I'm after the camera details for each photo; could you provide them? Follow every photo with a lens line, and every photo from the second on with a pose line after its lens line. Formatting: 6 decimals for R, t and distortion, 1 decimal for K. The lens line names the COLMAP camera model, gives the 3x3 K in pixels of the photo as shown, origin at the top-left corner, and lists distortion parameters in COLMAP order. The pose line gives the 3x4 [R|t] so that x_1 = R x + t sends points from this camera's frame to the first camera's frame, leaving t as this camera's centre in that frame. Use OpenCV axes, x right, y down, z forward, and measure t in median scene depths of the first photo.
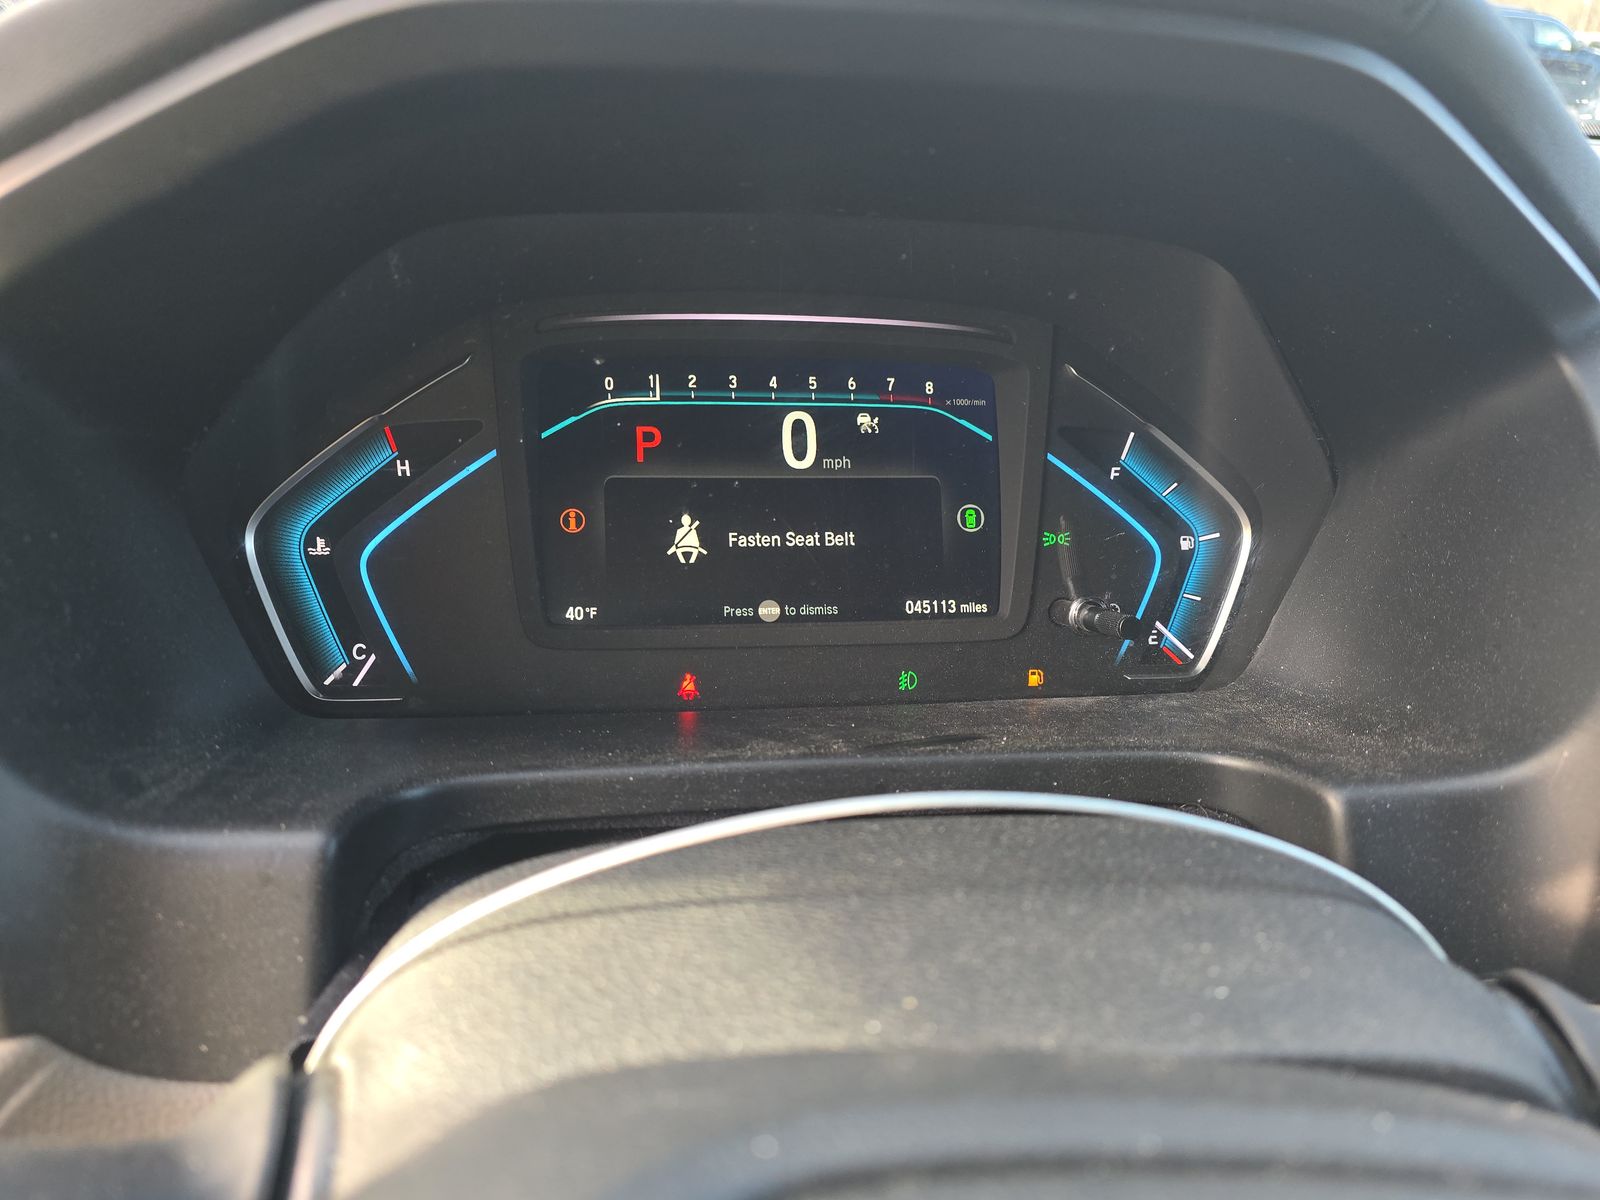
lens RADIAL K [[1070.2, 0, 791.1], [0, 1070.2, 610.7], [0, 0, 1]] dist [0.033401, -0.024894]
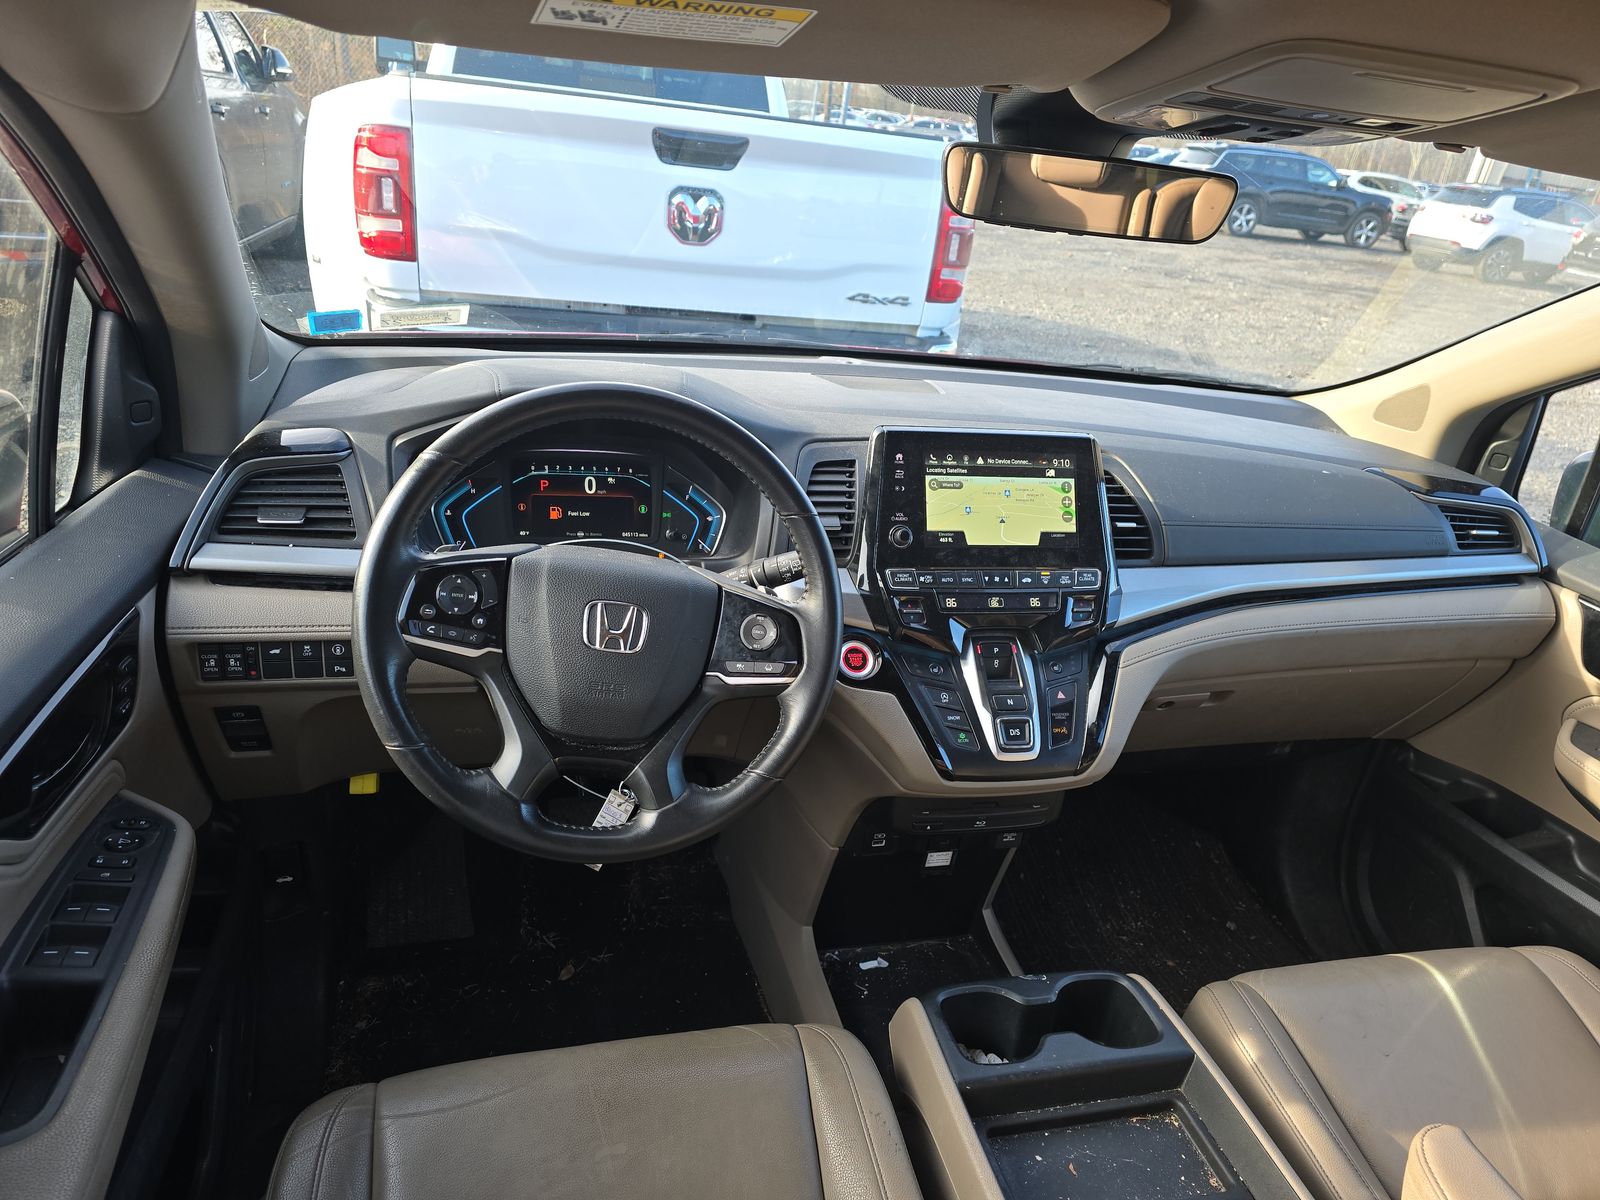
lens RADIAL K [[1070.2, 0, 811.8], [0, 1070.2, 615.5], [0, 0, 1]] dist [0.033401, -0.024894]
pose [[0.992537, -0.001629, 0.121934, 0.288398], [0.009101, 0.998111, -0.060751, 0.462266], [-0.121605, 0.061407, 0.990677, -2.408240]]
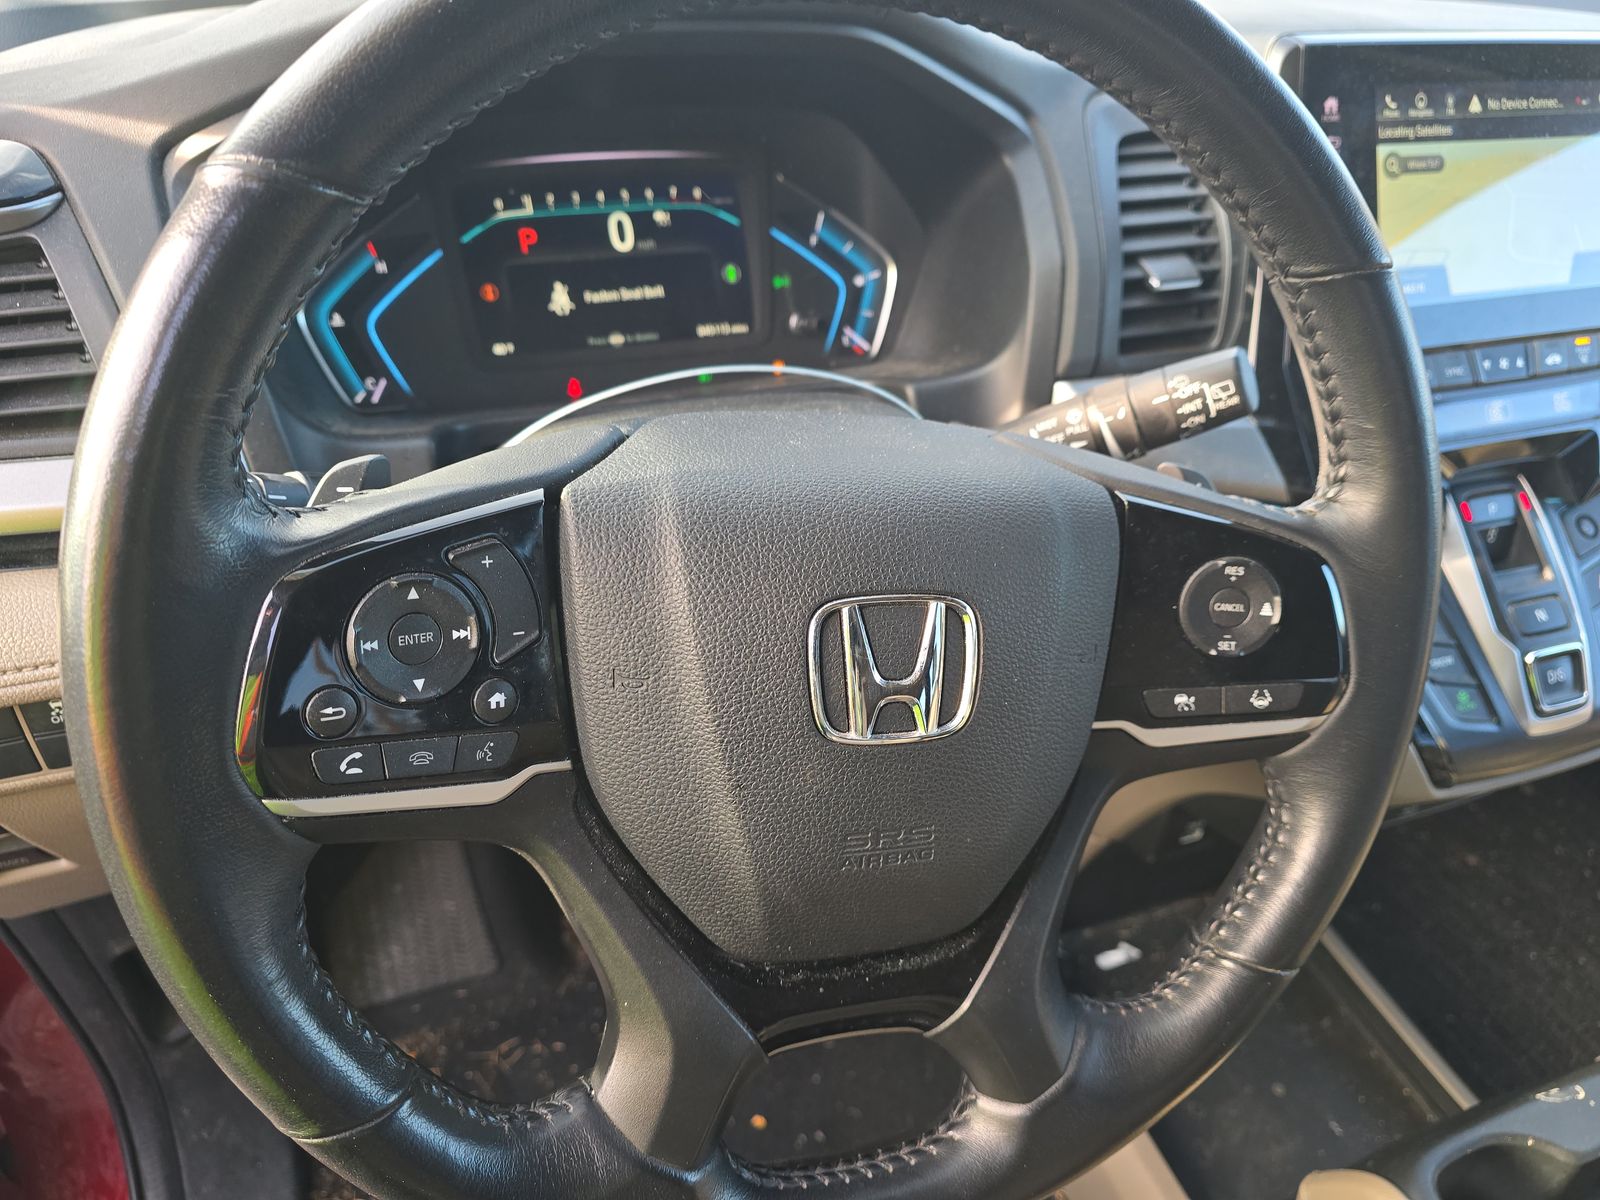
lens RADIAL K [[1070.2, 0, 791.0], [0, 1070.2, 591.3], [0, 0, 1]] dist [0.033401, -0.024894]
pose [[0.980466, -0.123584, 0.153012, -0.057292], [0.097857, 0.981334, 0.165550, 0.131697], [-0.170616, -0.147343, 0.974259, -0.718223]]
